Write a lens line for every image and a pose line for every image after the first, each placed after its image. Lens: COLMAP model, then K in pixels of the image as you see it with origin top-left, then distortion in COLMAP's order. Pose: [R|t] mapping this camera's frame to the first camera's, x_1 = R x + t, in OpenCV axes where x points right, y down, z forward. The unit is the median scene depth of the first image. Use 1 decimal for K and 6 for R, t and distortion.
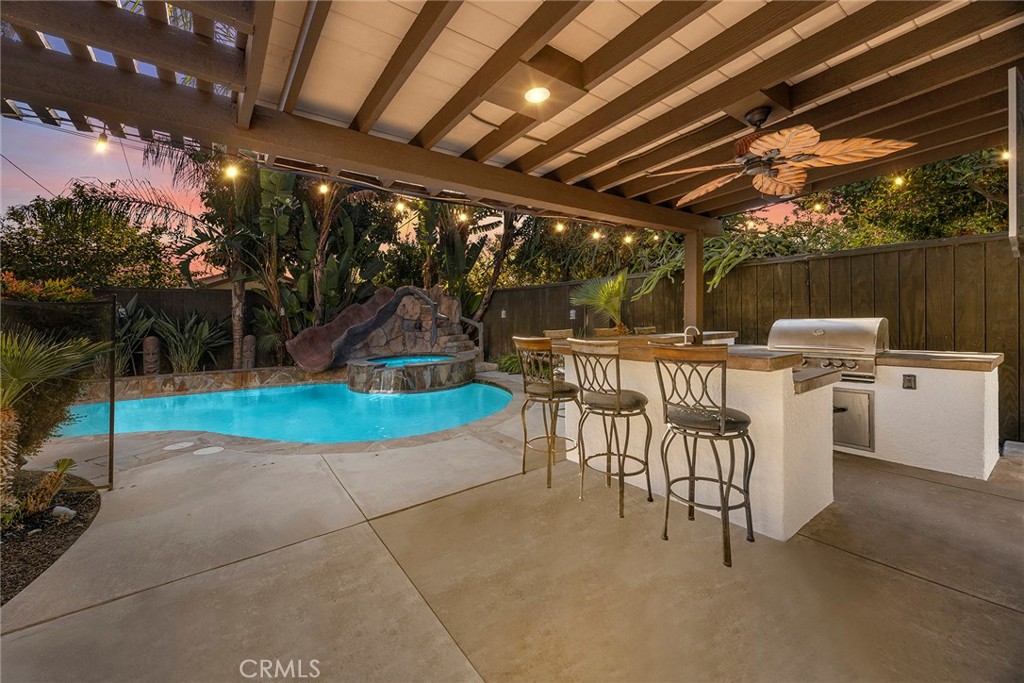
lens RADIAL K [[406.5, 0, 507.5], [0, 406.5, 320.9], [0, 0, 1]] dist [0.008688, 0.000241]
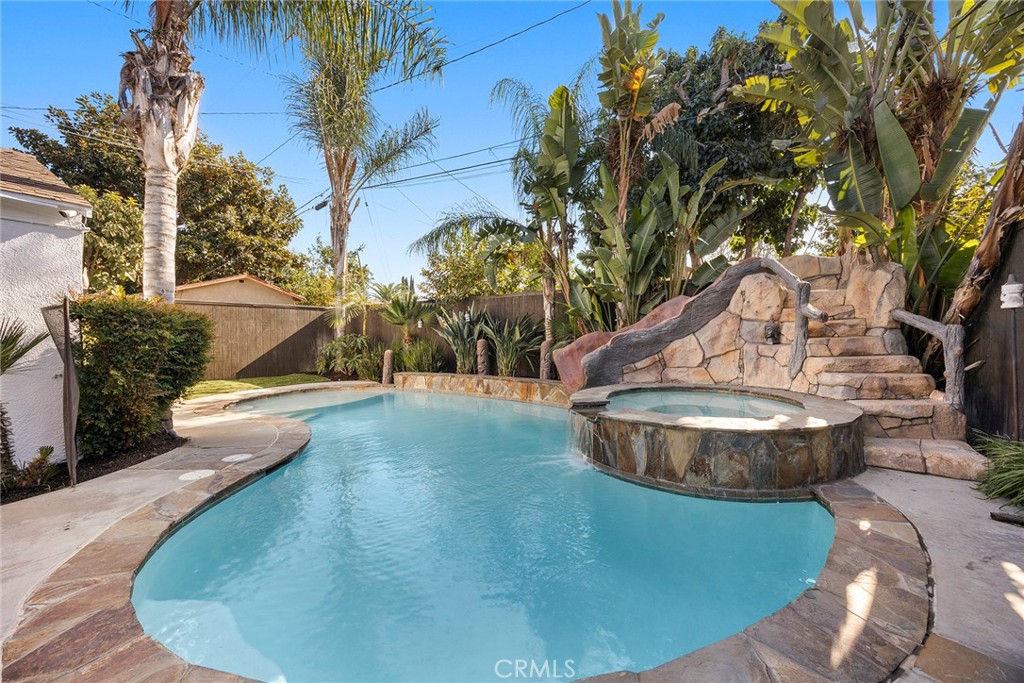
lens RADIAL K [[406.5, 0, 503.2], [0, 406.5, 331.9], [0, 0, 1]] dist [0.008688, 0.000241]
pose [[0.357233, 0.012285, -0.933935, 0.144928], [0.008402, 0.999831, 0.016366, 0.001072], [0.933978, -0.013694, 0.357069, 0.611943]]
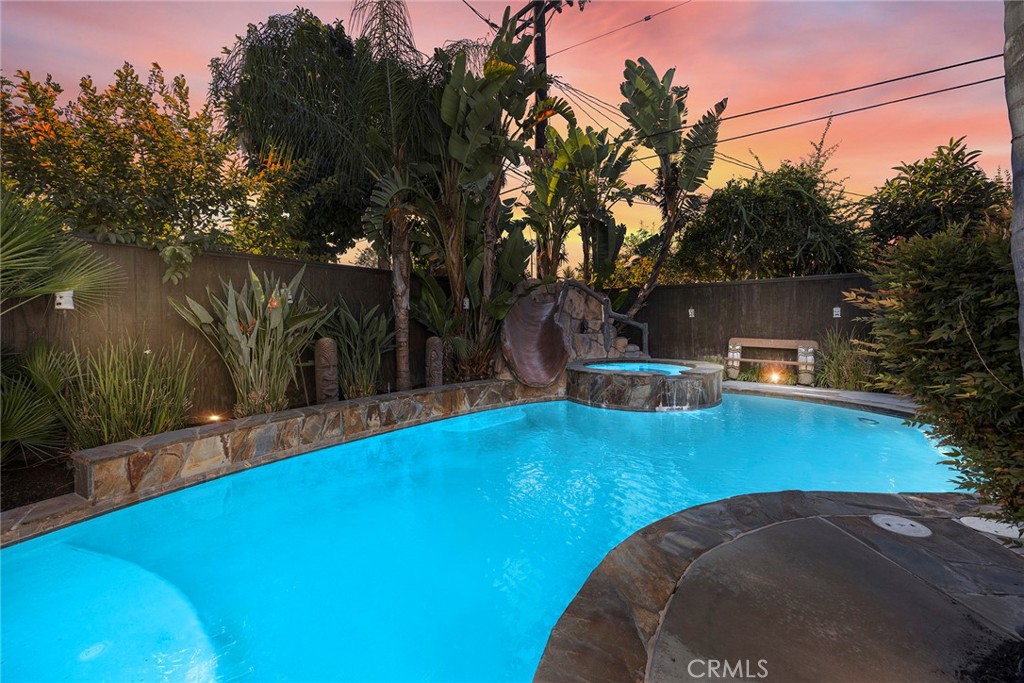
lens RADIAL K [[406.5, 0, 511.1], [0, 406.5, 334.4], [0, 0, 1]] dist [0.008688, 0.000241]
pose [[0.950351, 0.000501, 0.311178, -0.734416], [-0.004989, 0.999895, 0.013626, 0.021729], [-0.311139, -0.014502, 0.950254, 0.319202]]
